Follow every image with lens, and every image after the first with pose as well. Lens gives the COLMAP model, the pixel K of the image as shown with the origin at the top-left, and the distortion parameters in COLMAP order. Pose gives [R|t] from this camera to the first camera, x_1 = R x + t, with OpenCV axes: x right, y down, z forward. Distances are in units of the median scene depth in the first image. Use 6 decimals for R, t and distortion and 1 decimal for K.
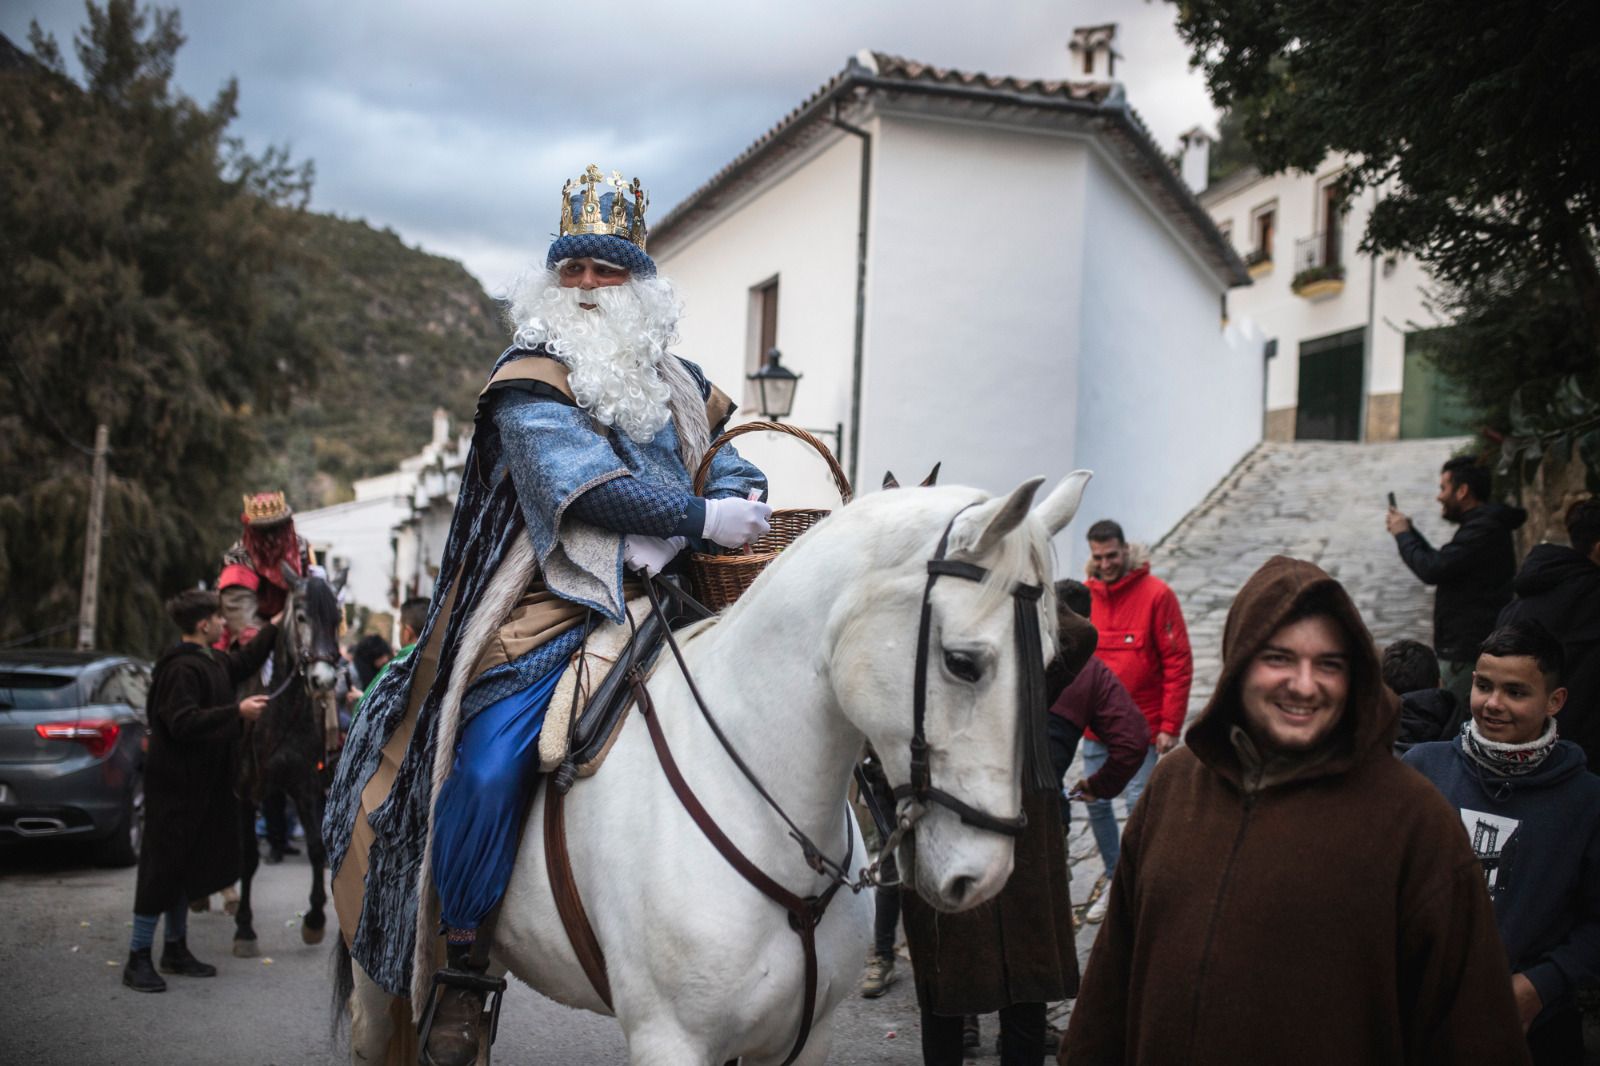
lens RADIAL K [[1627.7, 0, 800.0], [0, 1627.7, 533.0], [0, 0, 1]] dist [-0.016109, 0.241734]
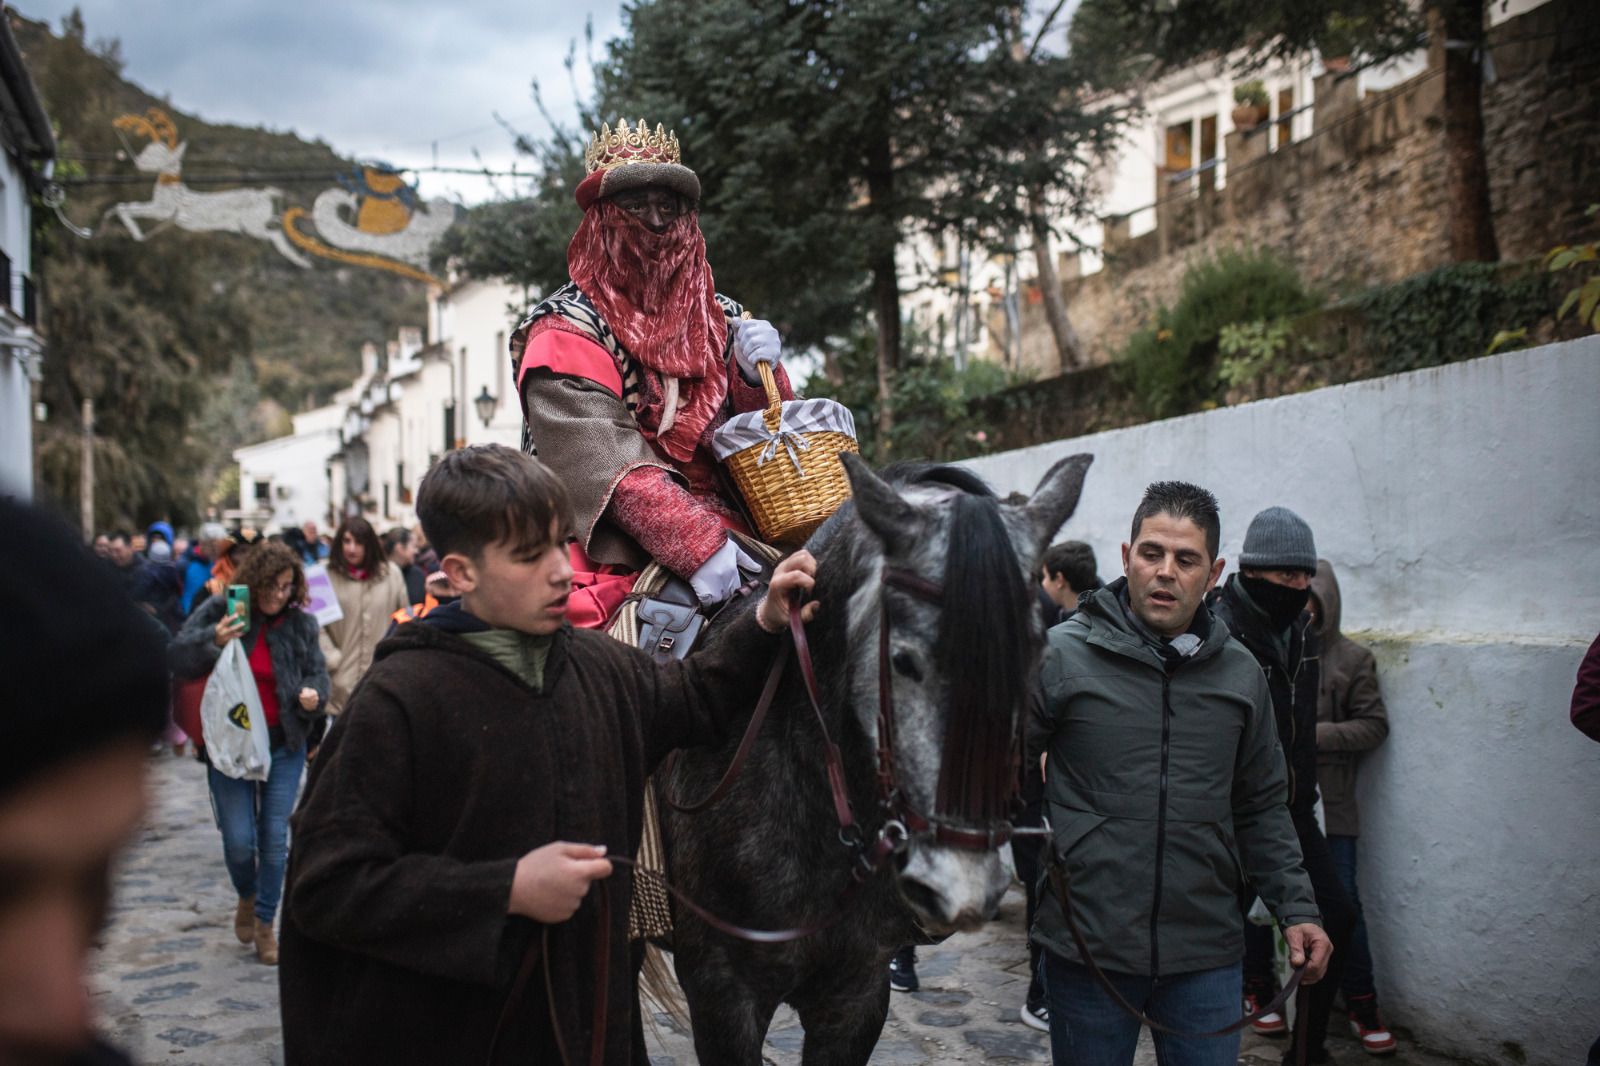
lens RADIAL K [[1688.7, 0, 800.0], [0, 1688.7, 533.0], [0, 0, 1]] dist [-0.016513, 0.039435]
pose [[0.998827, -0.045852, 0.015594, 0.061453], [0.044832, 0.997166, 0.060422, -0.008628], [-0.018320, -0.059652, 0.998051, -0.192862]]
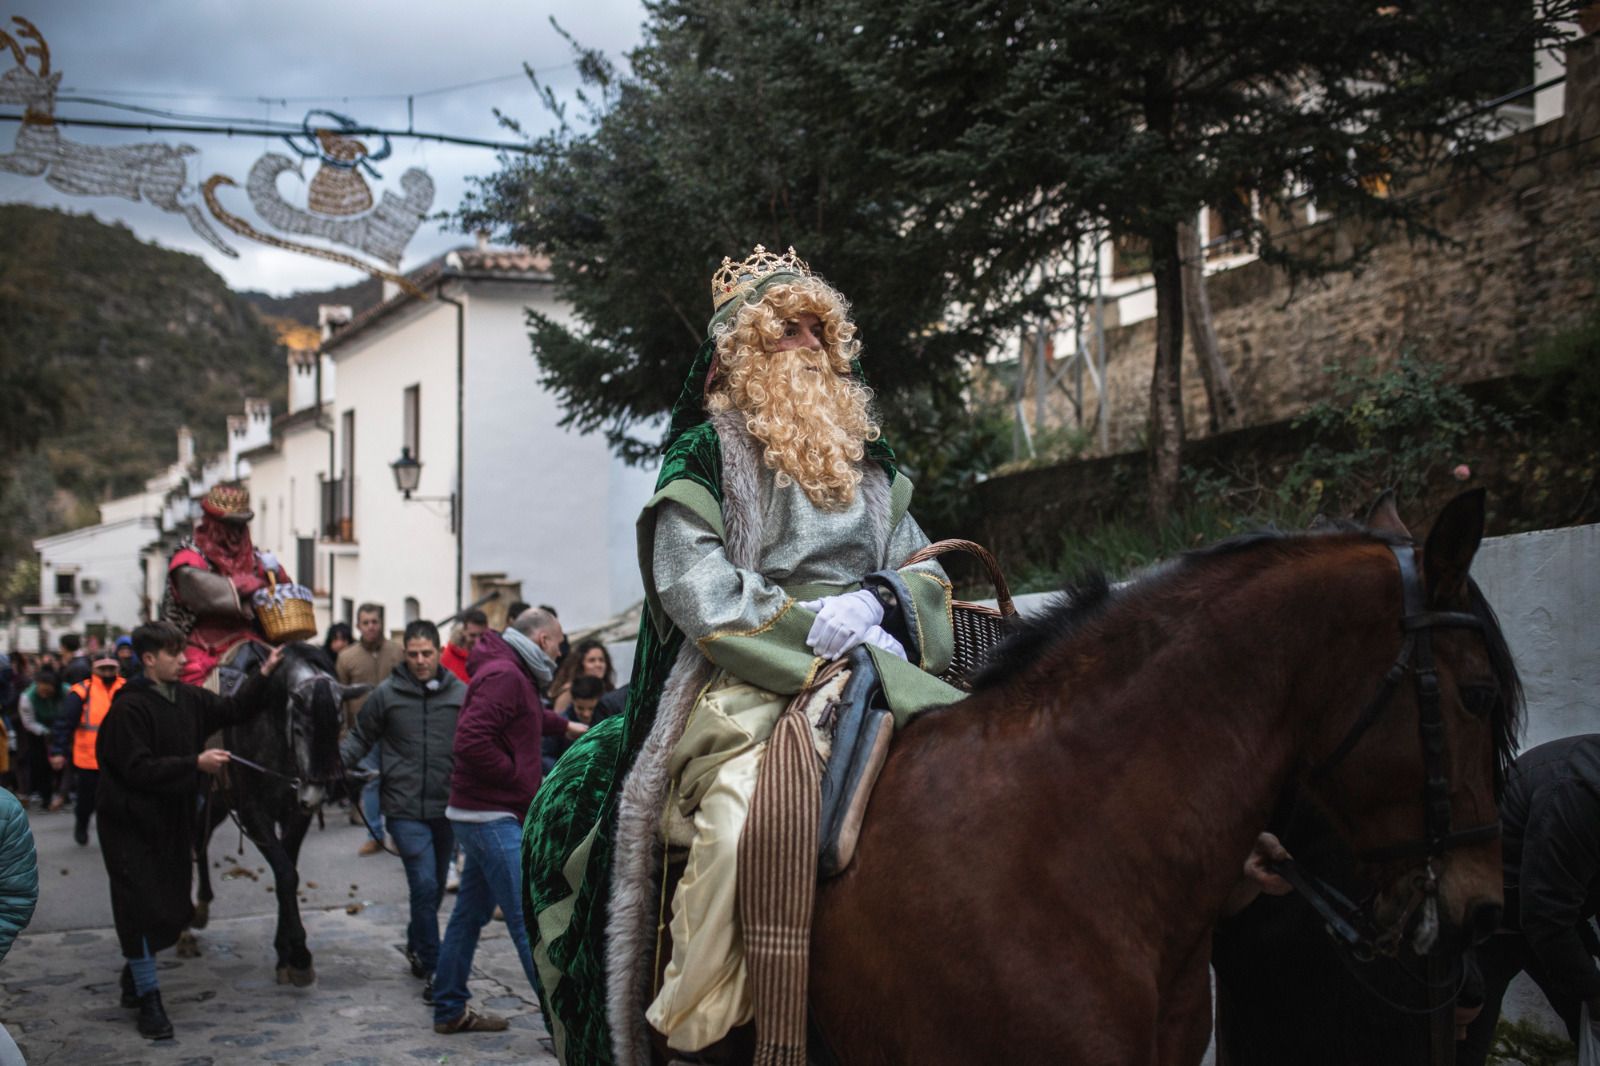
lens RADIAL K [[1688.7, 0, 800.0], [0, 1688.7, 533.0], [0, 0, 1]] dist [-0.016513, 0.039435]
pose [[0.990818, -0.042532, 0.128337, 0.029238], [0.041734, 0.999089, 0.008900, -0.006212], [-0.128599, -0.003462, 0.991691, -0.123948]]
